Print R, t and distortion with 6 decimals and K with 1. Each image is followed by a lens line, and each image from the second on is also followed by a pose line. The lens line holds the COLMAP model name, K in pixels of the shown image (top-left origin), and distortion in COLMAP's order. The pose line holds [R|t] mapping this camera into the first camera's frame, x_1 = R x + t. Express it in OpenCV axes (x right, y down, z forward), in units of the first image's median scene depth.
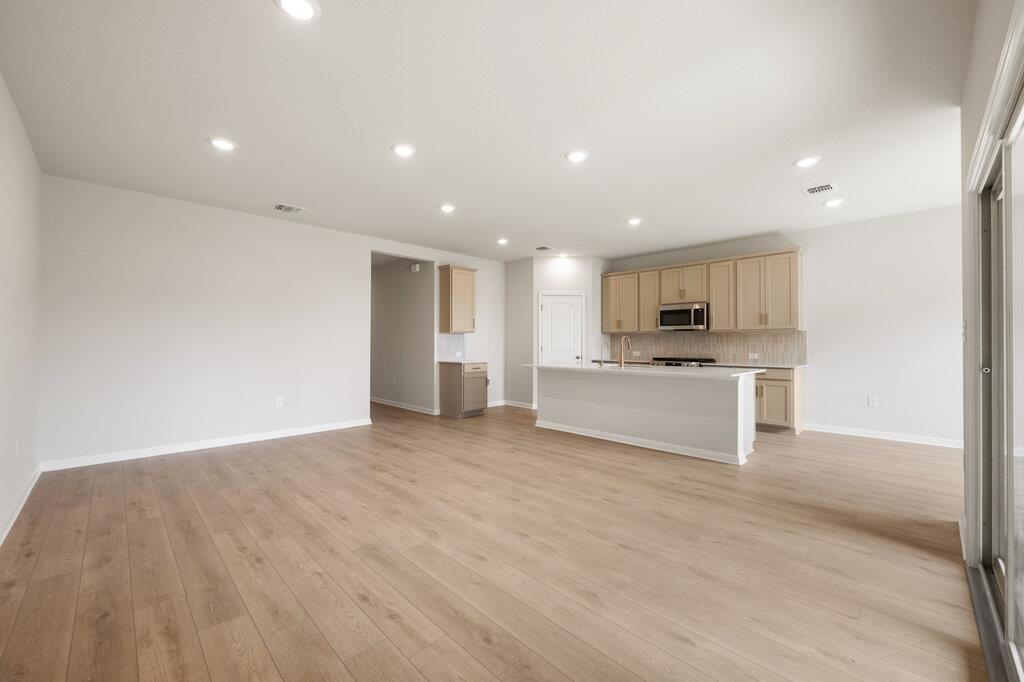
lens RADIAL K [[405.1, 0, 510.1], [0, 405.1, 340.9], [0, 0, 1]] dist [-0.002260, -0.000389]
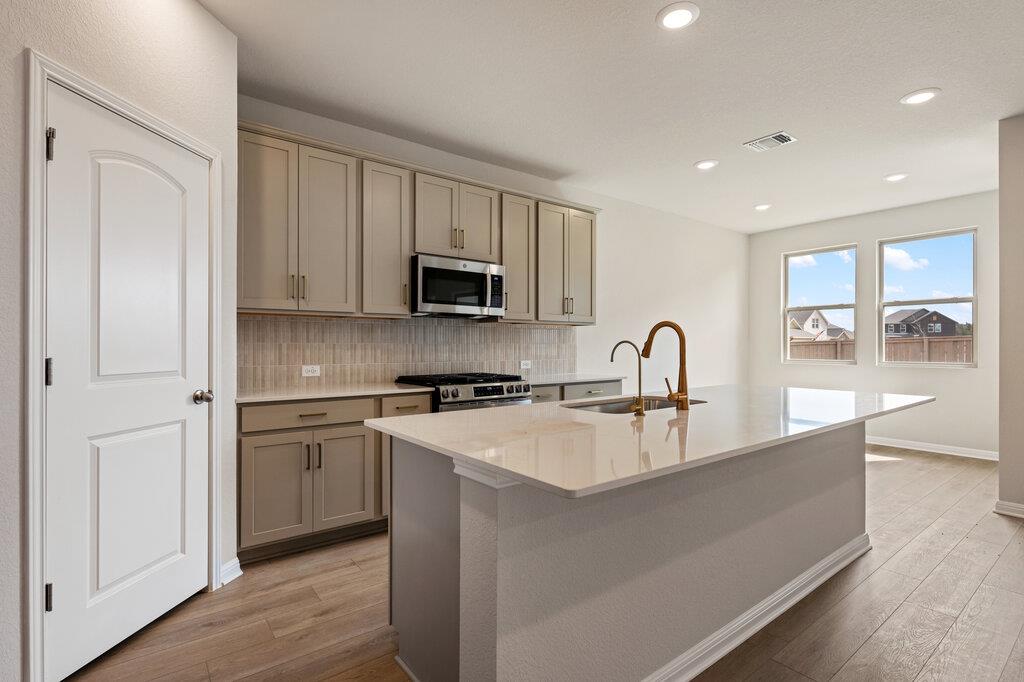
lens RADIAL K [[492.3, 0, 515.3], [0, 492.3, 344.1], [0, 0, 1]] dist [0.002259, 0.000221]
pose [[0.109795, 0.000729, 0.993954, -0.141098], [-0.008116, 0.999967, 0.000163, 0.006346], [-0.993921, -0.008085, 0.109797, 0.908910]]
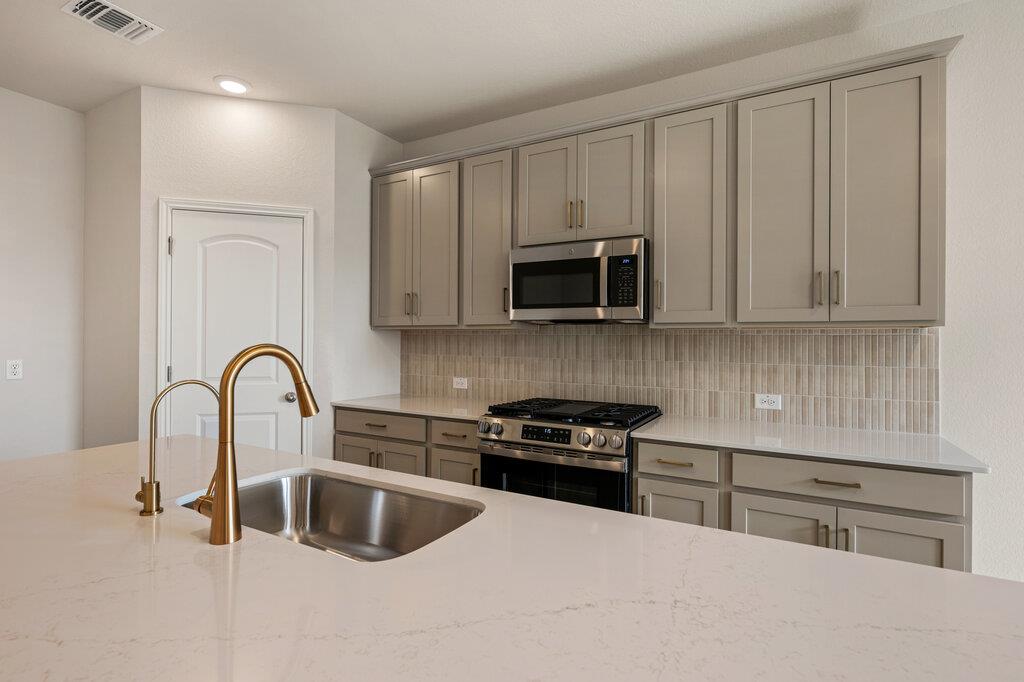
lens RADIAL K [[494.3, 0, 509.5], [0, 494.3, 339.8], [0, 0, 1]] dist [-0.001724, -0.000320]
pose [[0.961065, 0.005685, 0.276264, 0.272147], [-0.007741, 0.999950, 0.006352, -0.014427], [-0.276214, -0.008243, 0.961061, 0.647440]]
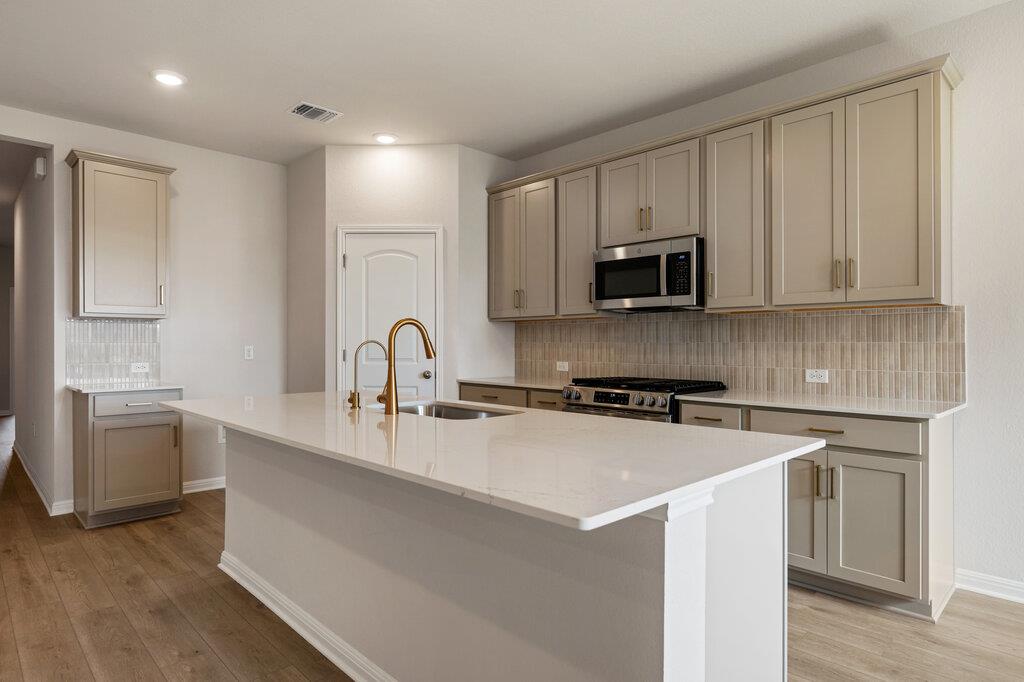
lens RADIAL K [[580.9, 0, 505.2], [0, 580.9, 343.1], [0, 0, 1]] dist [-0.001473, -0.000287]
pose [[0.999896, -0.000921, -0.014416, 0.309011], [0.001010, 0.999980, 0.006175, 0.003187], [0.014410, -0.006188, 0.999877, 0.443164]]
